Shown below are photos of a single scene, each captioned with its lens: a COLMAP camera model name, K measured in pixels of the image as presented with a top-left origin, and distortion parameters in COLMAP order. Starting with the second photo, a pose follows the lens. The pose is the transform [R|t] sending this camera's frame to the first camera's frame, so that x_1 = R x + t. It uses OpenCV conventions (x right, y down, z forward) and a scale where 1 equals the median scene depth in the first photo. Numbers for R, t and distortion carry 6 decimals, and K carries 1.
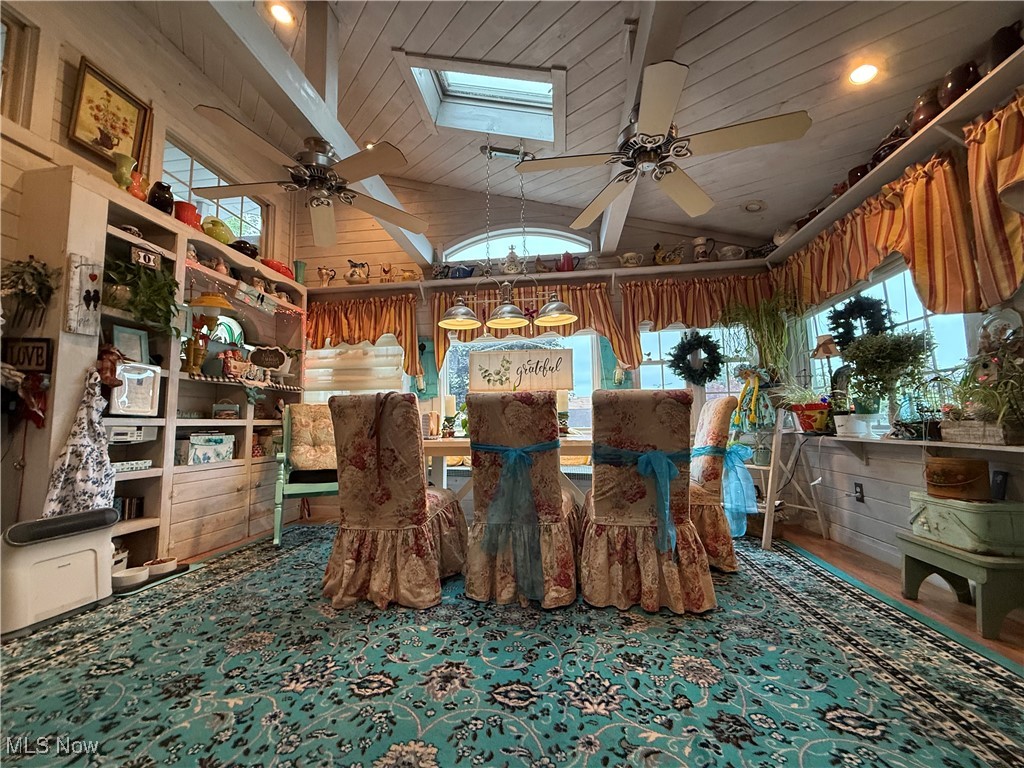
lens RADIAL K [[407.5, 0, 511.9], [0, 407.5, 384.2], [0, 0, 1]] dist [0.000118, -0.000210]
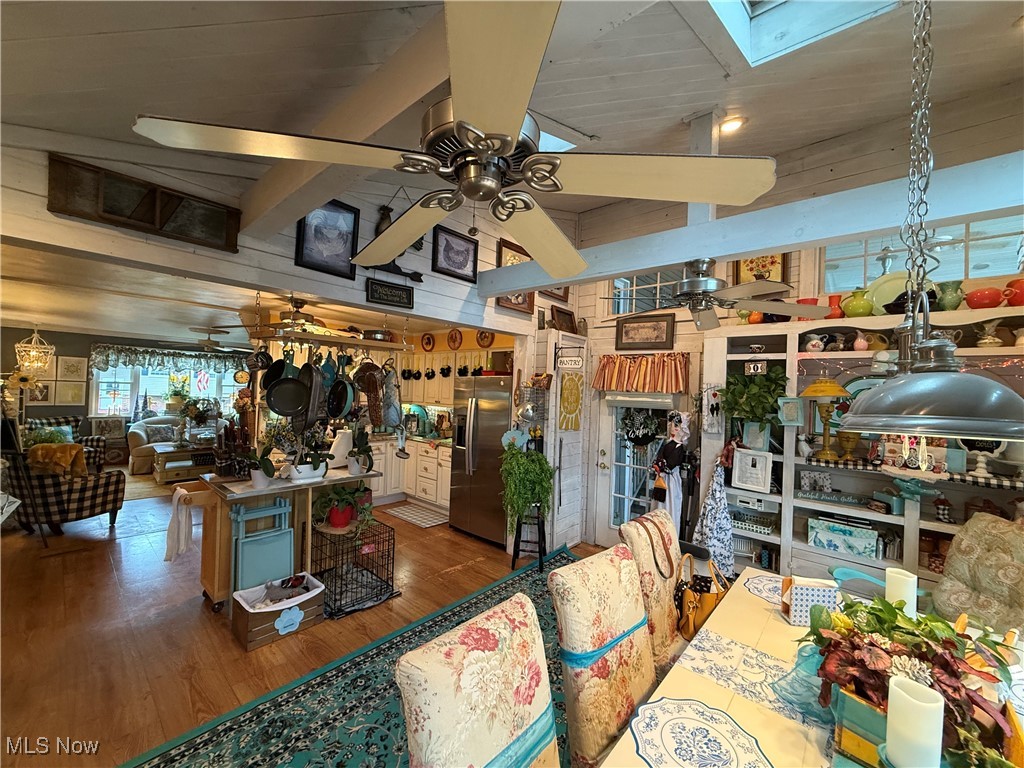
lens RADIAL K [[407.5, 0, 511.7], [0, 407.5, 387.8], [0, 0, 1]] dist [0.000118, -0.000210]
pose [[-0.556555, -0.009077, -0.830761, 0.604822], [0.051804, 0.997615, -0.045605, -0.231207], [0.829194, -0.068418, -0.554758, 1.087353]]
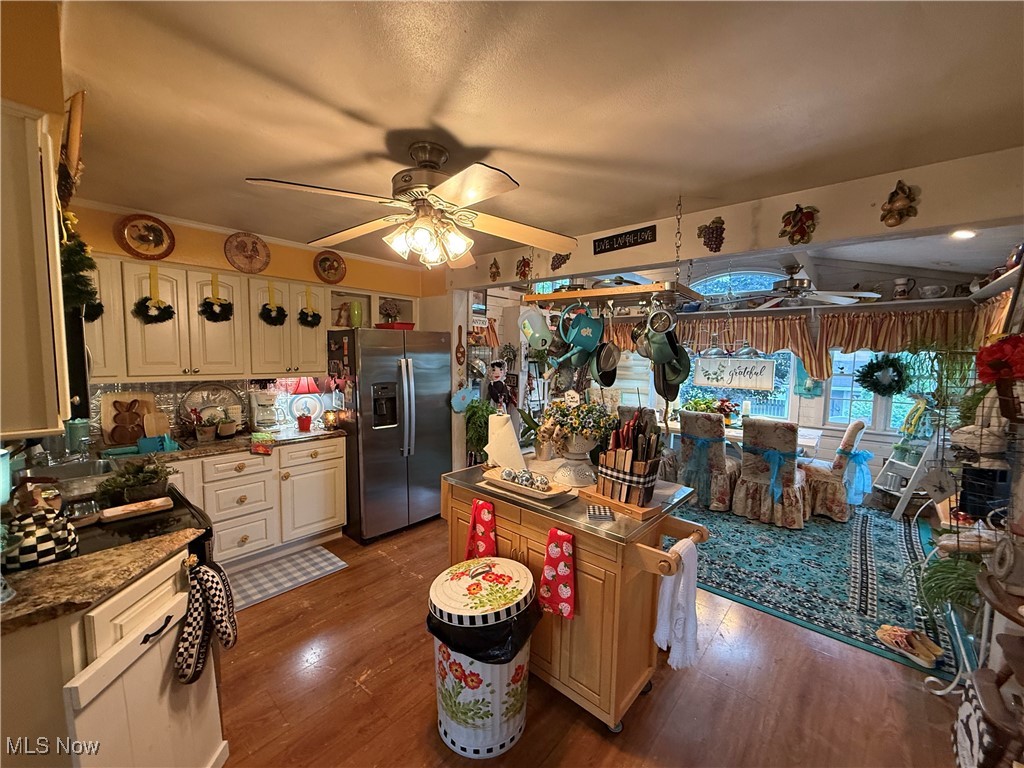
lens RADIAL K [[407.5, 0, 510.5], [0, 407.5, 386.6], [0, 0, 1]] dist [0.000118, -0.000210]
pose [[0.832302, 0.072312, -0.549586, 0.268269], [0.025995, 0.985272, 0.169004, -0.409251], [0.553713, -0.154949, 0.818164, -1.040982]]
